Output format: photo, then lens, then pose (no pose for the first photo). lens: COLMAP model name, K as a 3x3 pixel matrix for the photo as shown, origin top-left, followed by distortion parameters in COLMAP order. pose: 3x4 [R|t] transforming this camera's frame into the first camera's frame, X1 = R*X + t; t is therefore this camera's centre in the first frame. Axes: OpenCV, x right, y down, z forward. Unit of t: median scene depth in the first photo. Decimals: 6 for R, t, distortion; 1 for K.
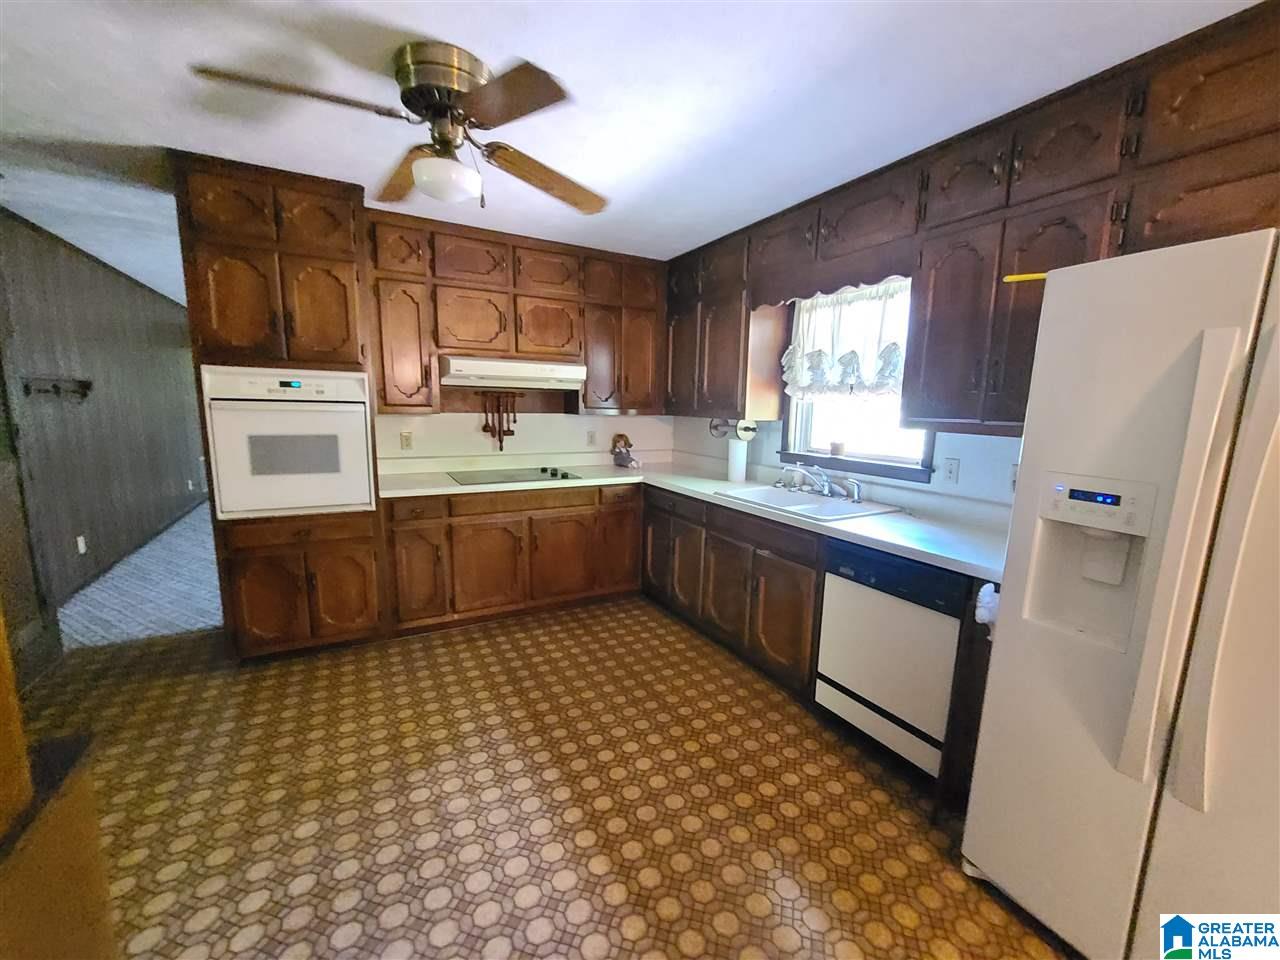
lens RADIAL K [[519.6, 0, 639.3], [0, 519.6, 488.7], [0, 0, 1]] dist [-0.011433, -0.000156]
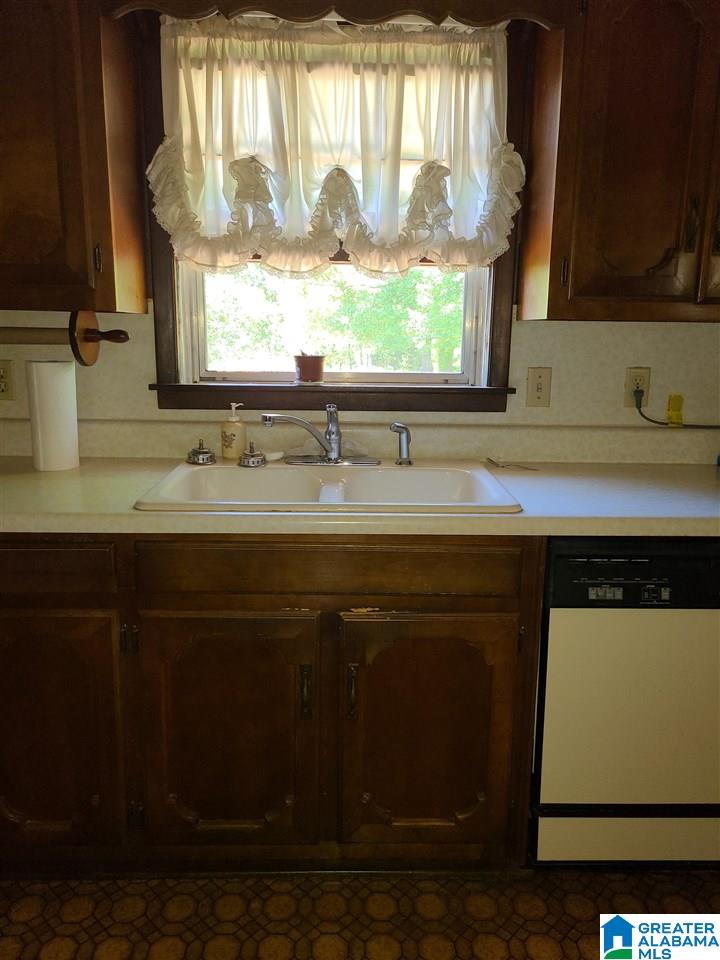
lens RADIAL K [[733.6, 0, 365.5], [0, 733.6, 470.4], [0, 0, 1]] dist [0.040775, -0.007616]
pose [[0.451895, -0.180885, 0.873540, -0.222987], [0.136311, 0.981729, 0.132772, -0.062267], [-0.881595, 0.059074, 0.468294, 0.577541]]
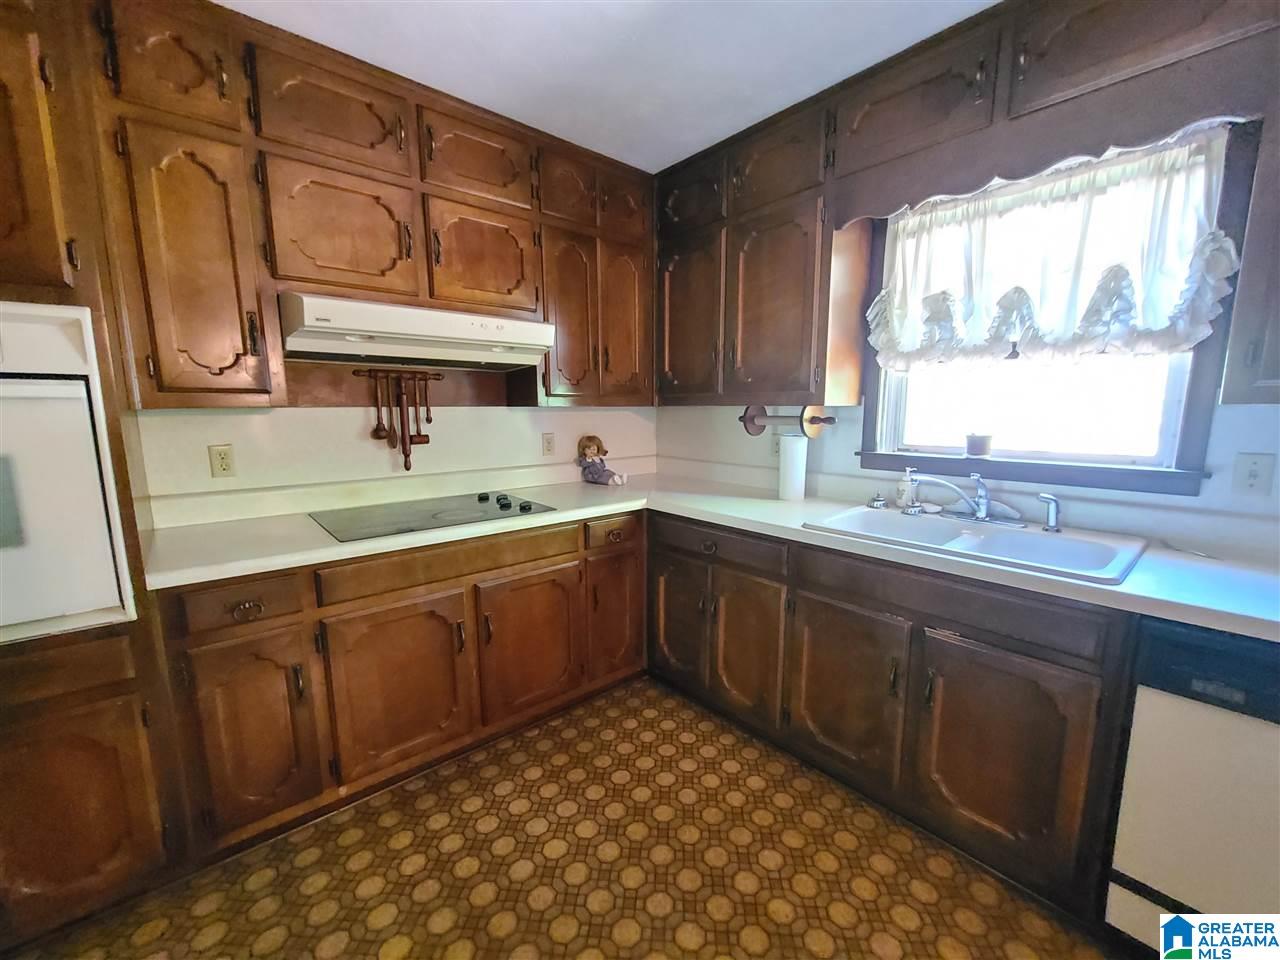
lens RADIAL K [[519.6, 0, 640.1], [0, 519.6, 490.9], [0, 0, 1]] dist [-0.011433, -0.000156]
pose [[0.976550, -0.055301, 0.208069, -0.153757], [0.055938, 0.998430, 0.002825, -0.042310], [-0.207899, 0.008880, 0.978110, 0.428088]]
